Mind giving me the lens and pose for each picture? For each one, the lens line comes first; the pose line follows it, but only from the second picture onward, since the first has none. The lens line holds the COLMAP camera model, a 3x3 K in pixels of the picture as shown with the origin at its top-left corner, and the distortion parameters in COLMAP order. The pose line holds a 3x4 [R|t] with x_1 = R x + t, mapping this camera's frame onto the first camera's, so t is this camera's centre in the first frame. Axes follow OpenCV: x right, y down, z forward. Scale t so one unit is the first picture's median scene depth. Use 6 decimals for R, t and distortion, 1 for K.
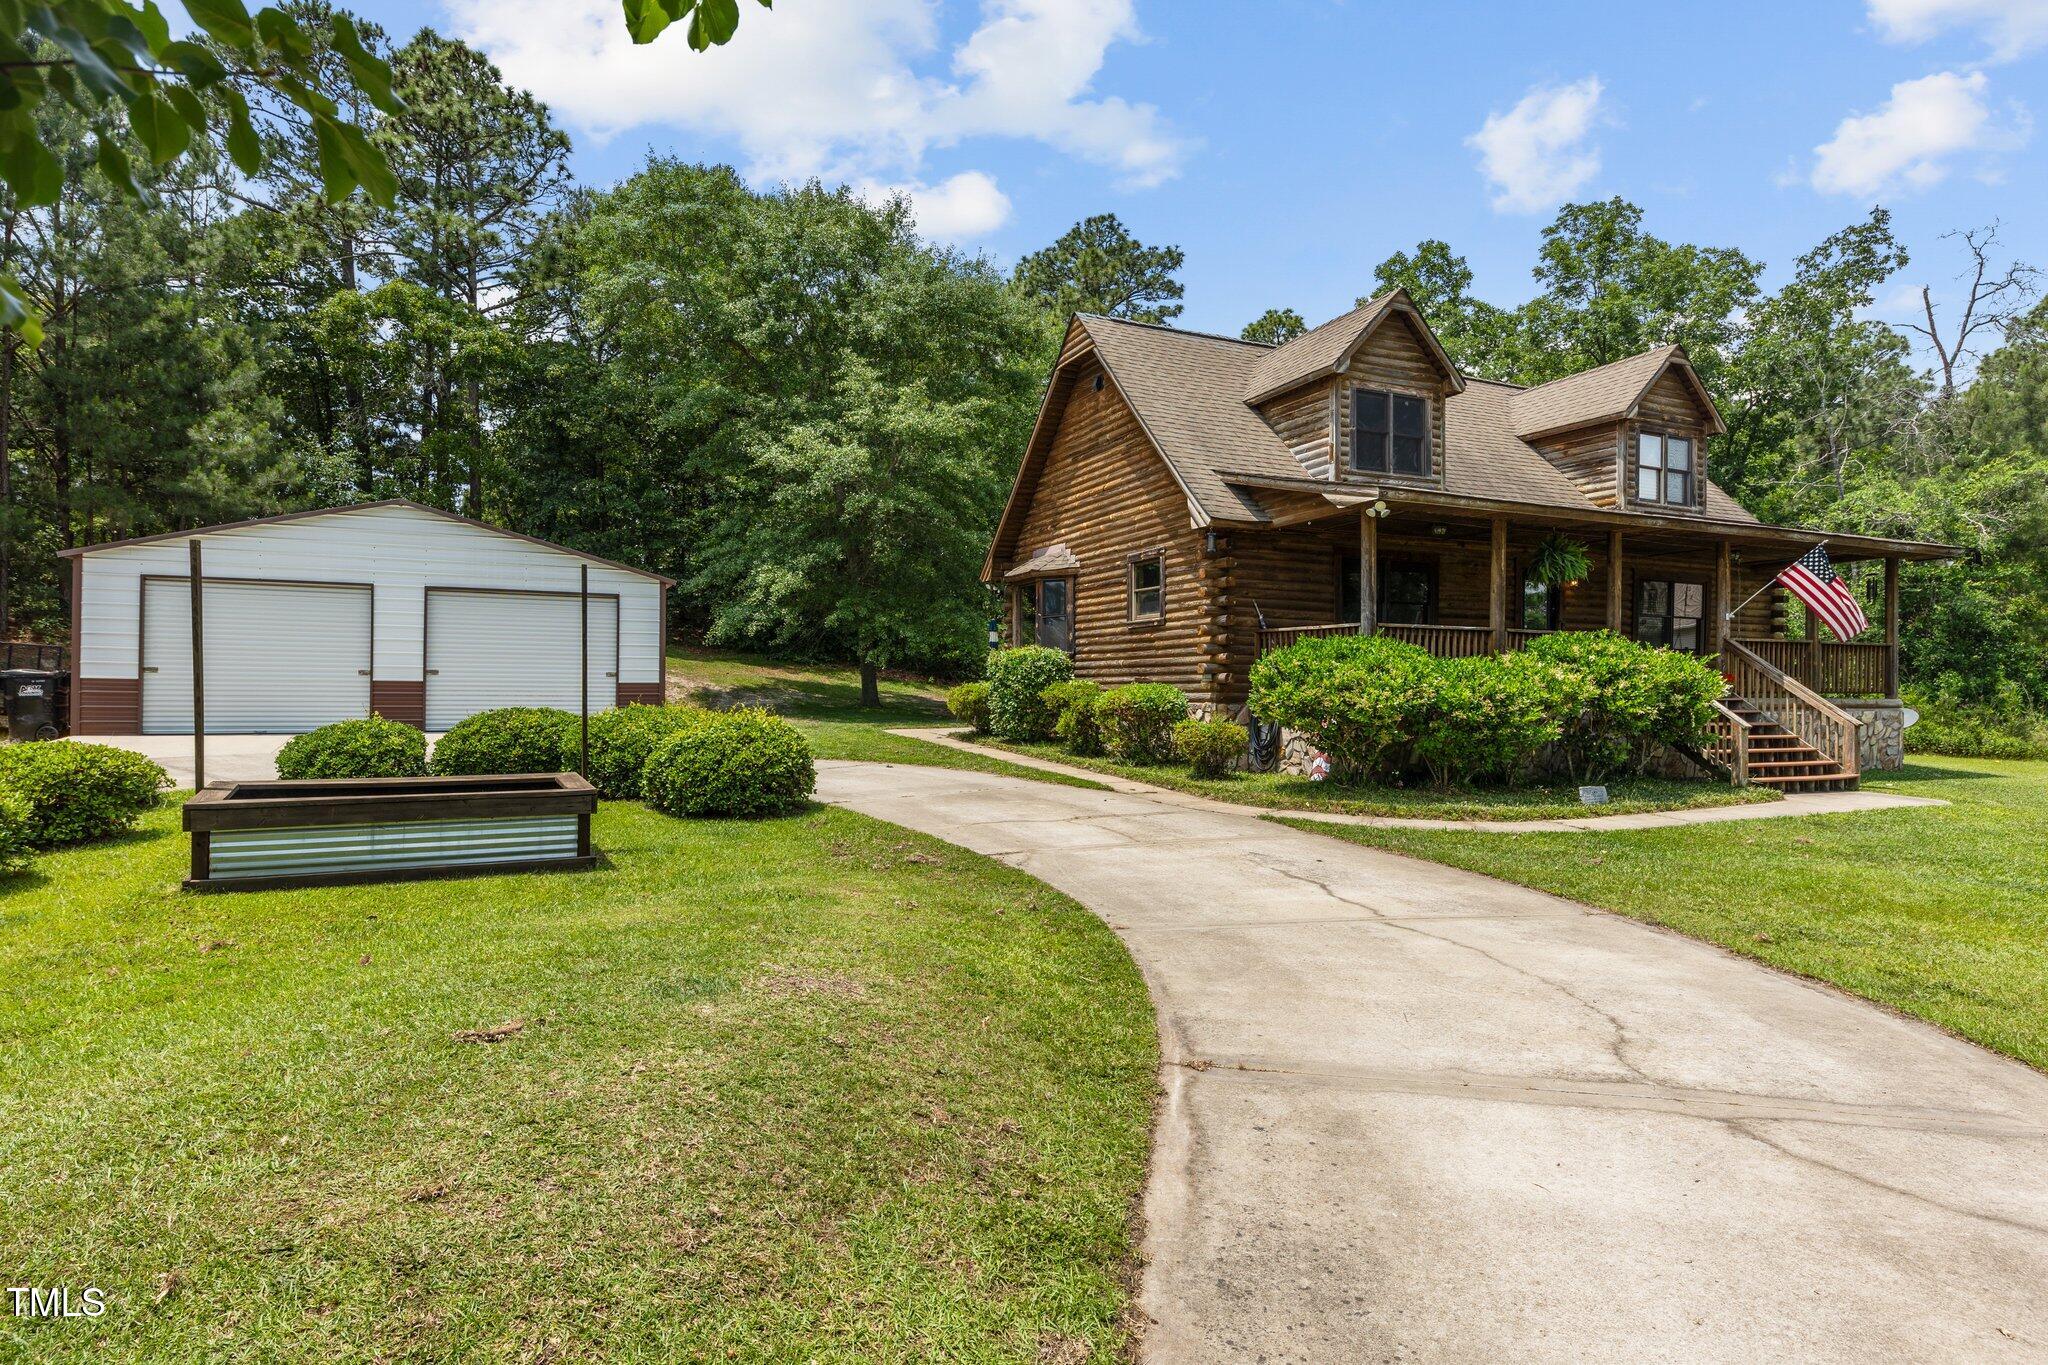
lens RADIAL K [[1100.0, 0, 1027.9], [0, 1100.0, 675.5], [0, 0, 1]] dist [0.003201, 0.000408]
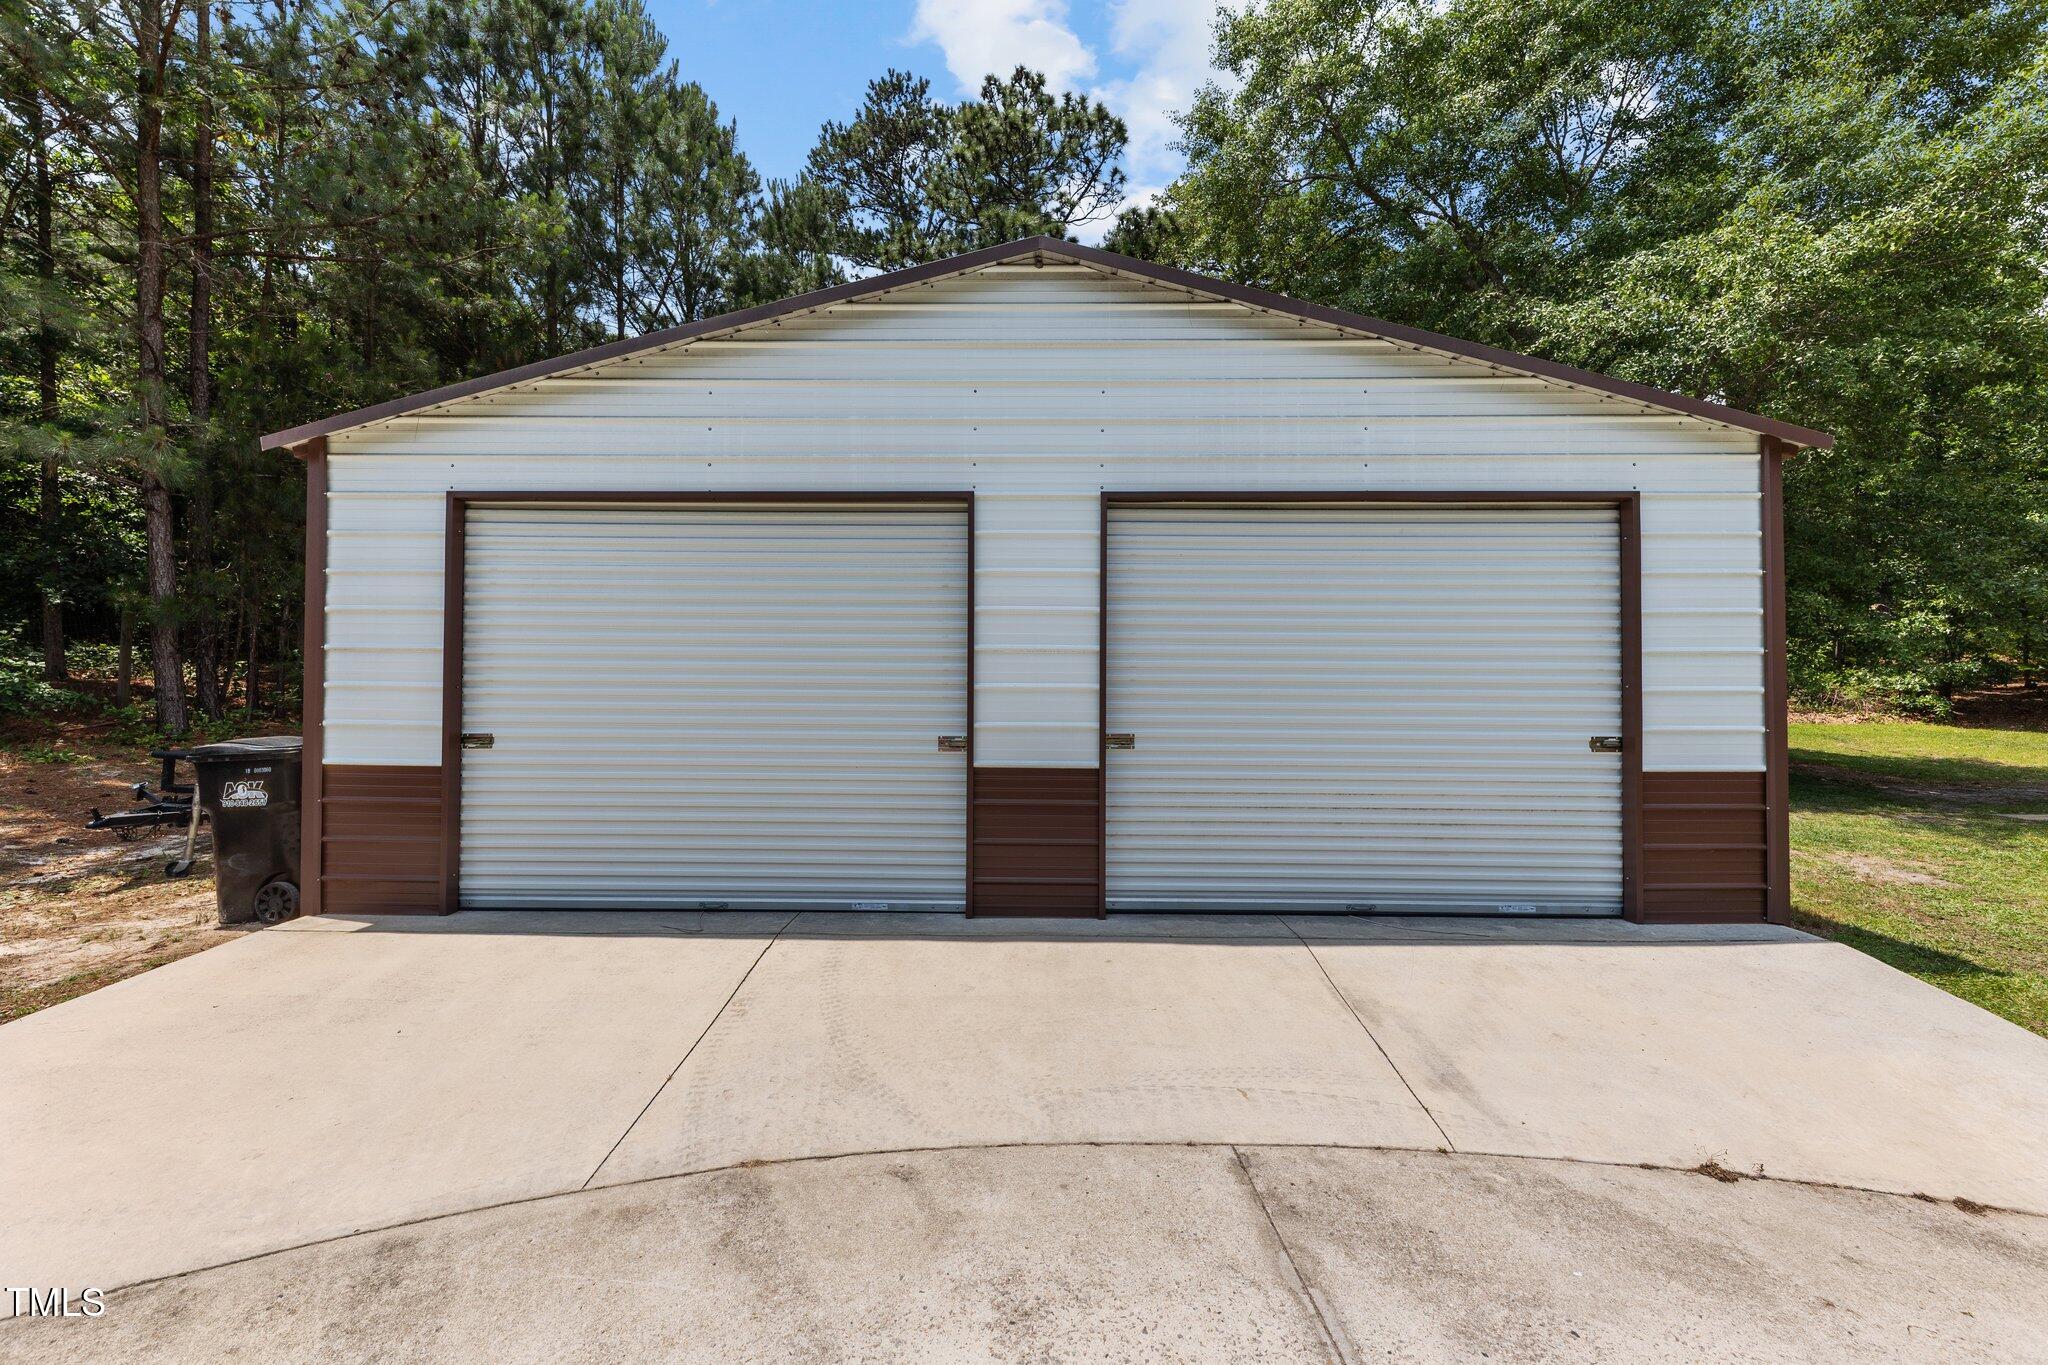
lens RADIAL K [[767.0, 0, 1021.1], [0, 767.0, 694.1], [0, 0, 1]] dist [-0.000068, -0.000002]
pose [[0.907198, -0.010324, -0.420578, -0.478089], [0.009062, 0.999946, -0.004999, -0.017135], [0.420607, 0.000724, 0.907242, 0.784655]]
